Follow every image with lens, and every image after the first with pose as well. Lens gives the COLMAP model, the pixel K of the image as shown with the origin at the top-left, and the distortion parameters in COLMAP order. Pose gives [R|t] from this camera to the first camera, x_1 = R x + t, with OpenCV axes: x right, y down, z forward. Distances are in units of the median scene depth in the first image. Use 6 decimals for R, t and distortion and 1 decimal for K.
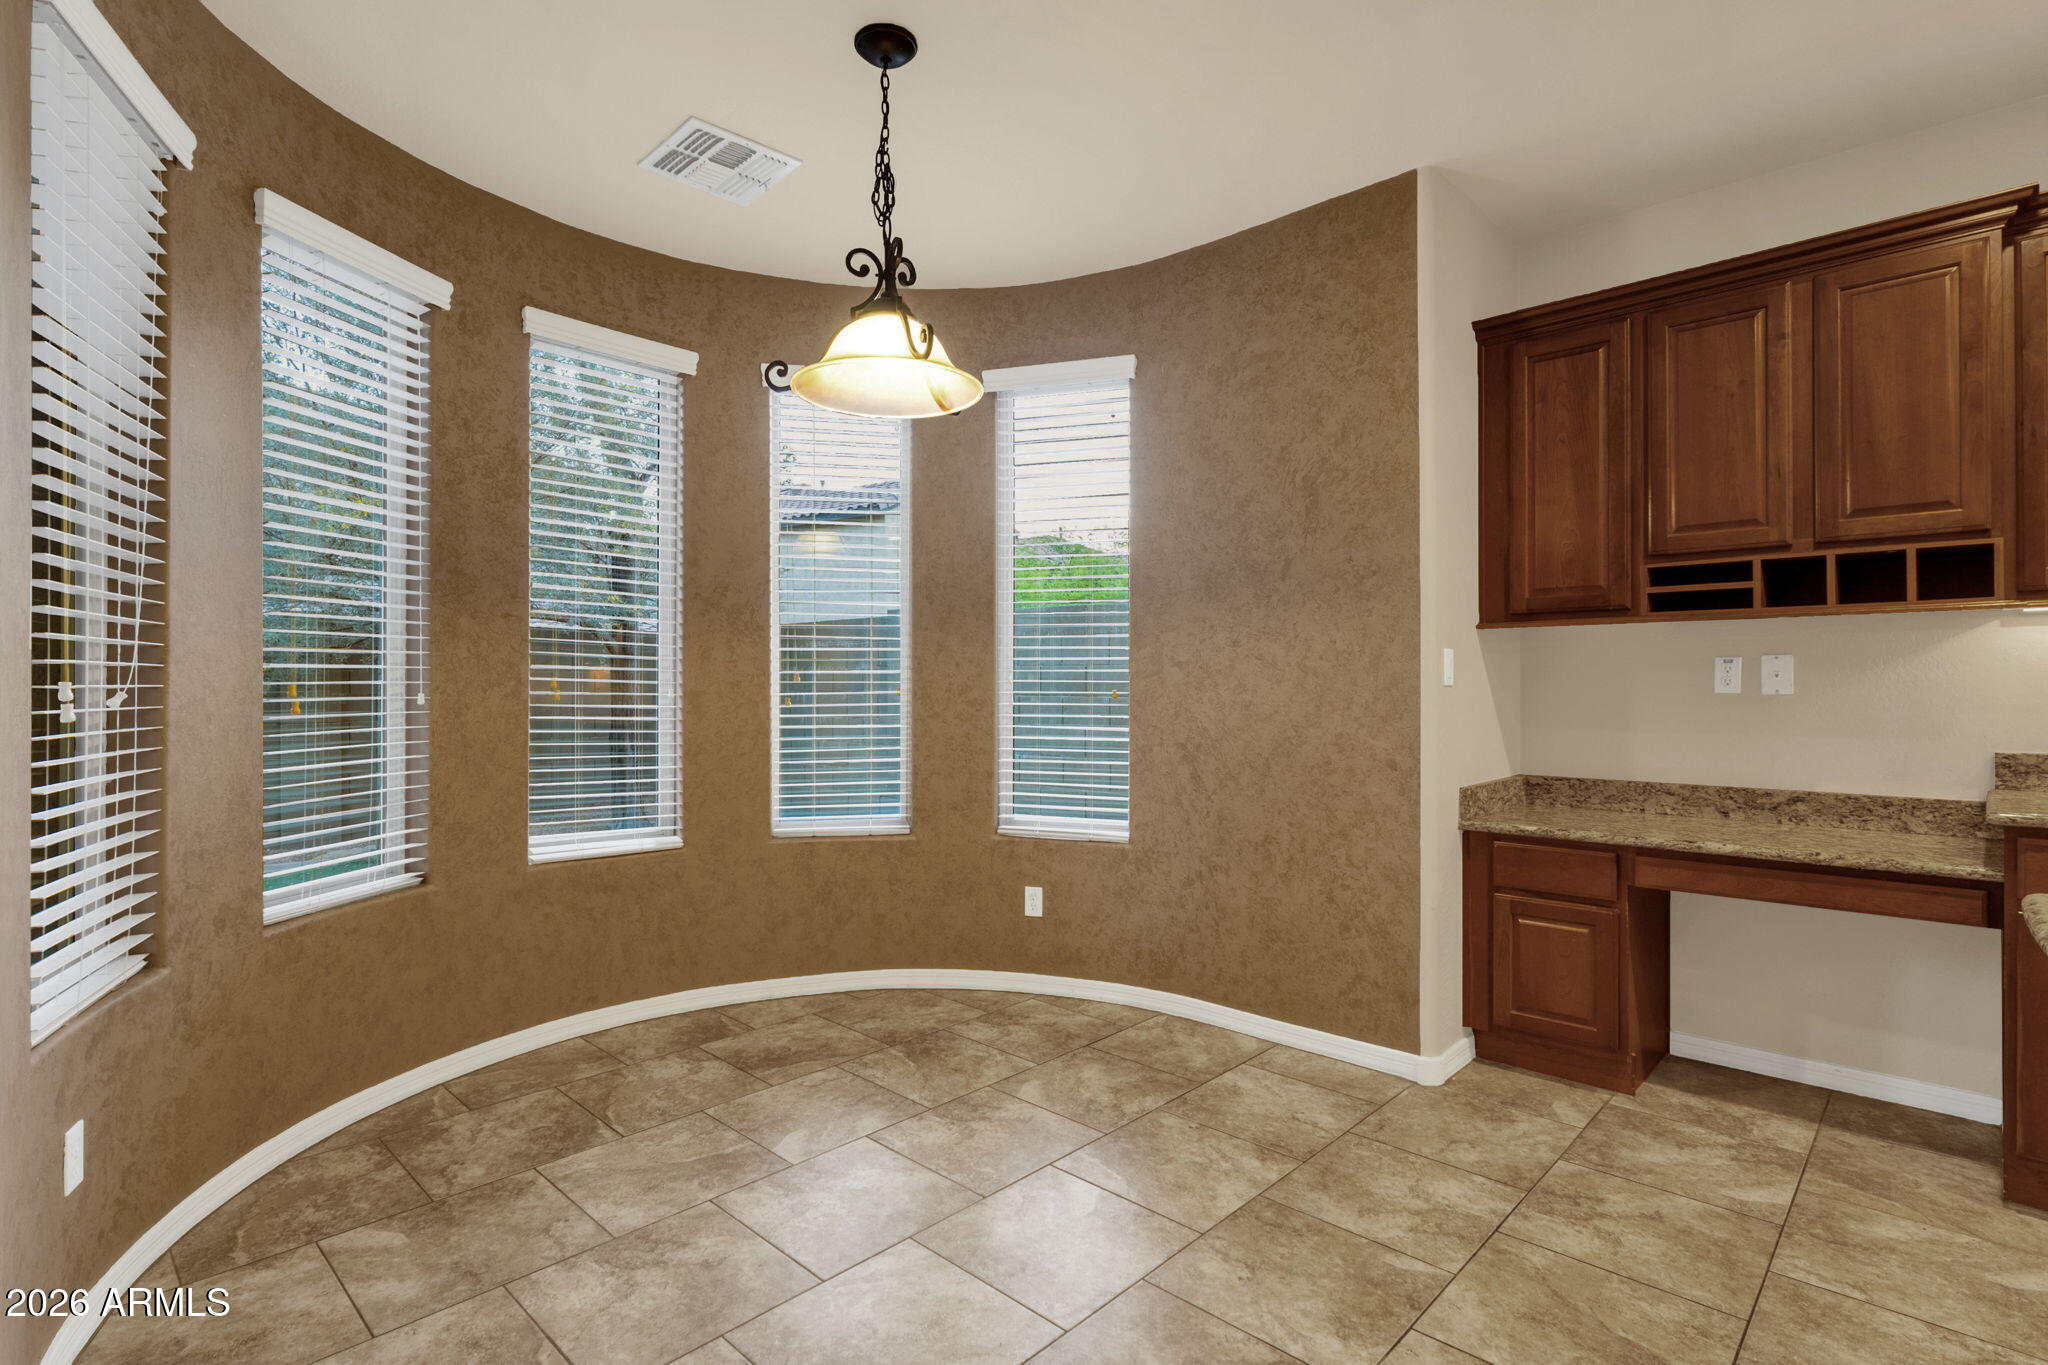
lens RADIAL K [[1015.9, 0, 1029.9], [0, 1015.9, 680.5], [0, 0, 1]] dist [0.007451, -0.000462]
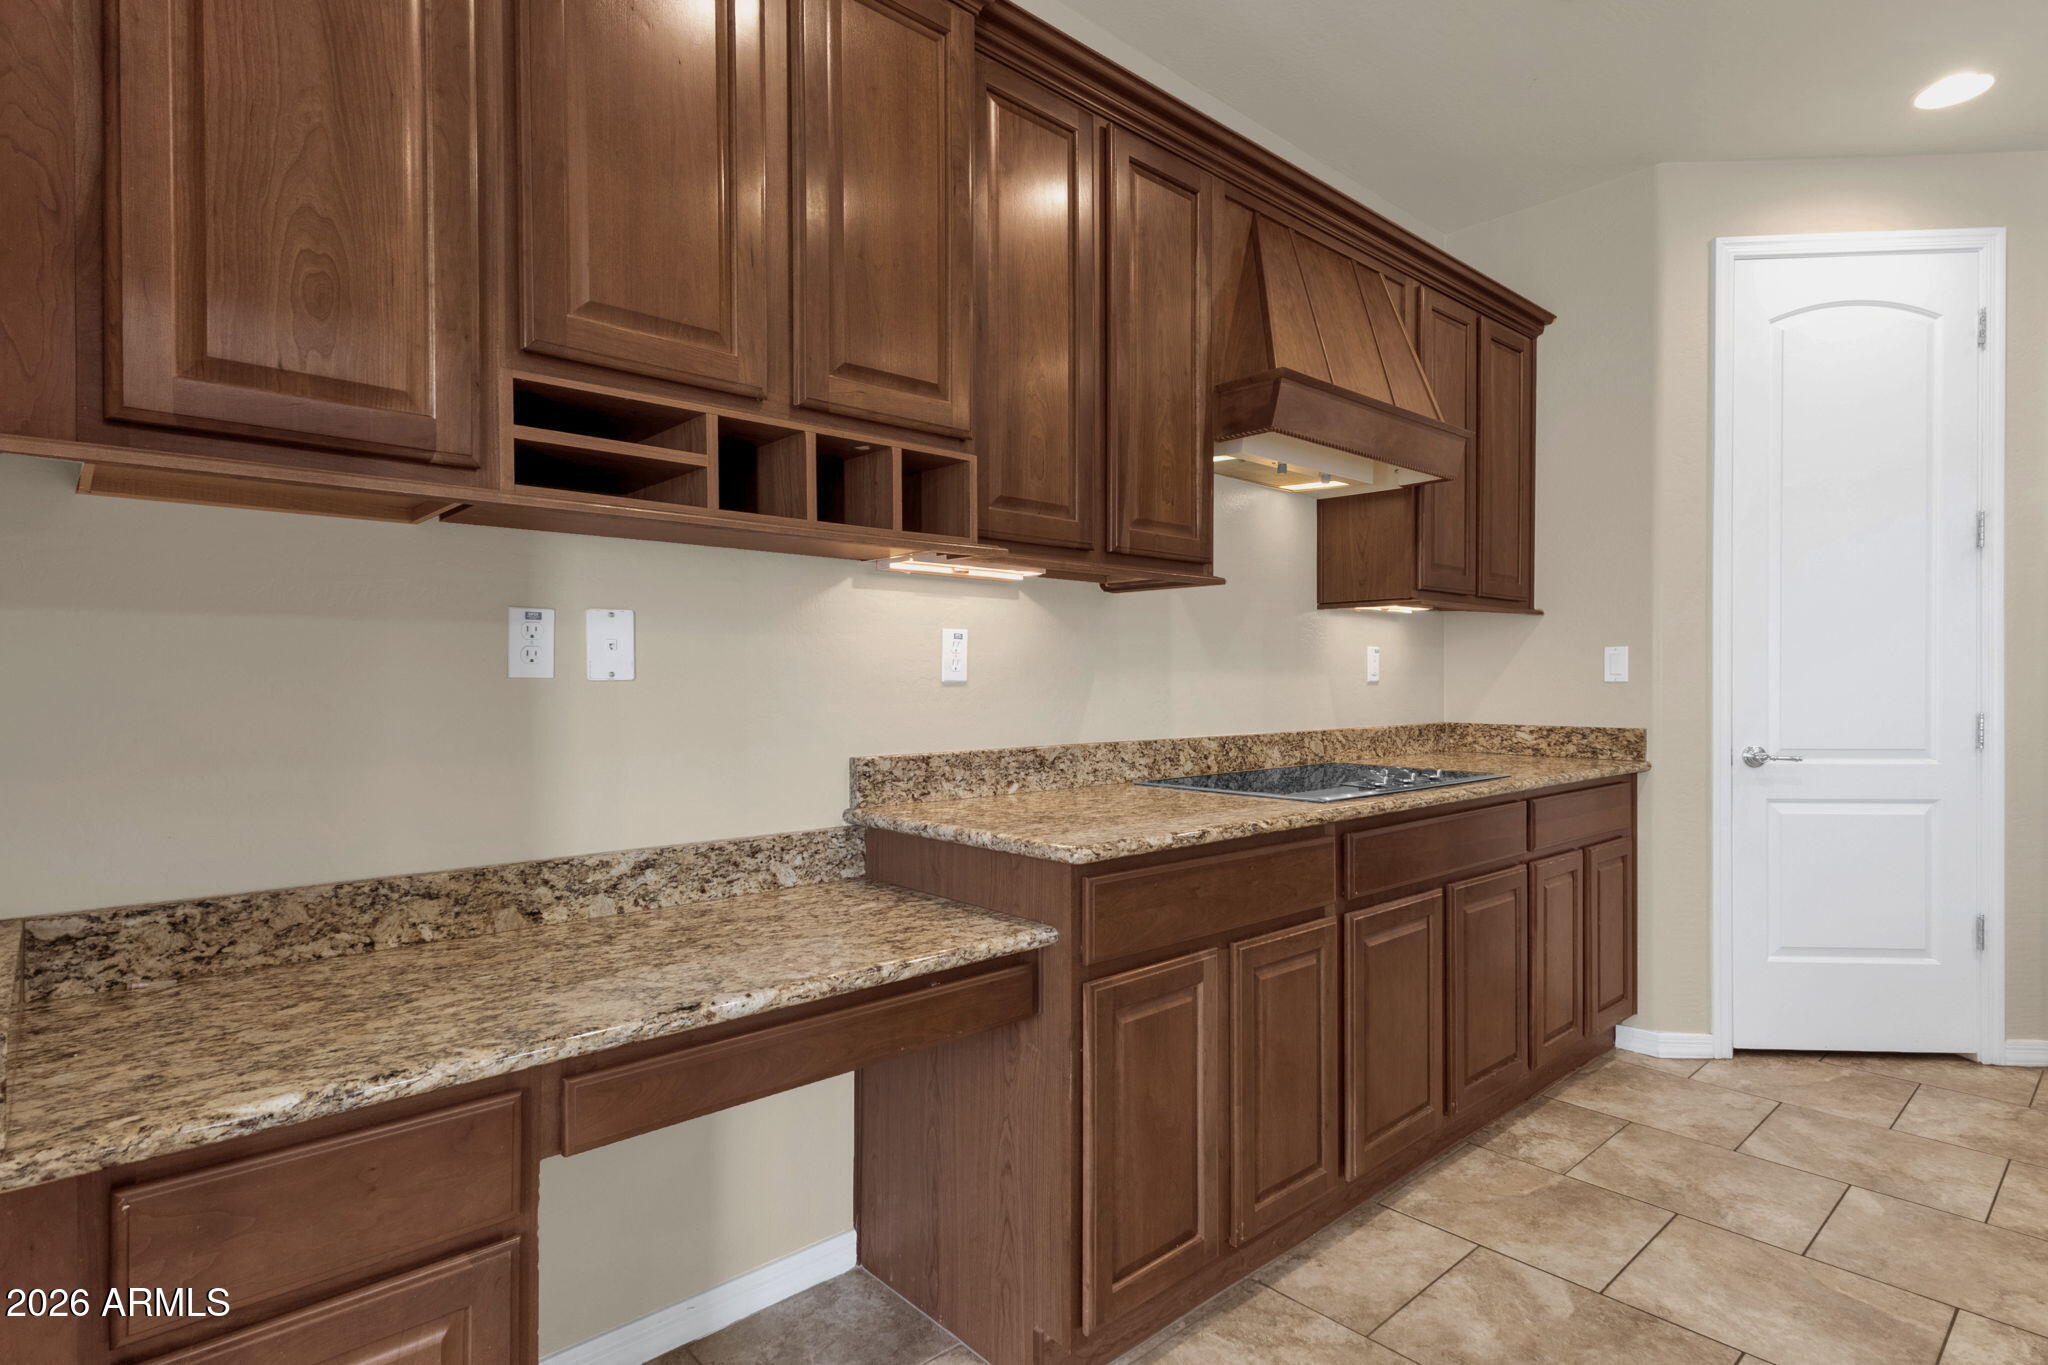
lens RADIAL K [[1039.4, 0, 963.0], [0, 1039.4, 683.7], [0, 0, 1]] dist [0.021412, -0.000570]
pose [[0.080139, 0.000624, 0.996784, 0.201147], [-0.004294, 0.999991, -0.000281, 0.016509], [-0.996774, -0.004257, 0.080141, 0.825923]]
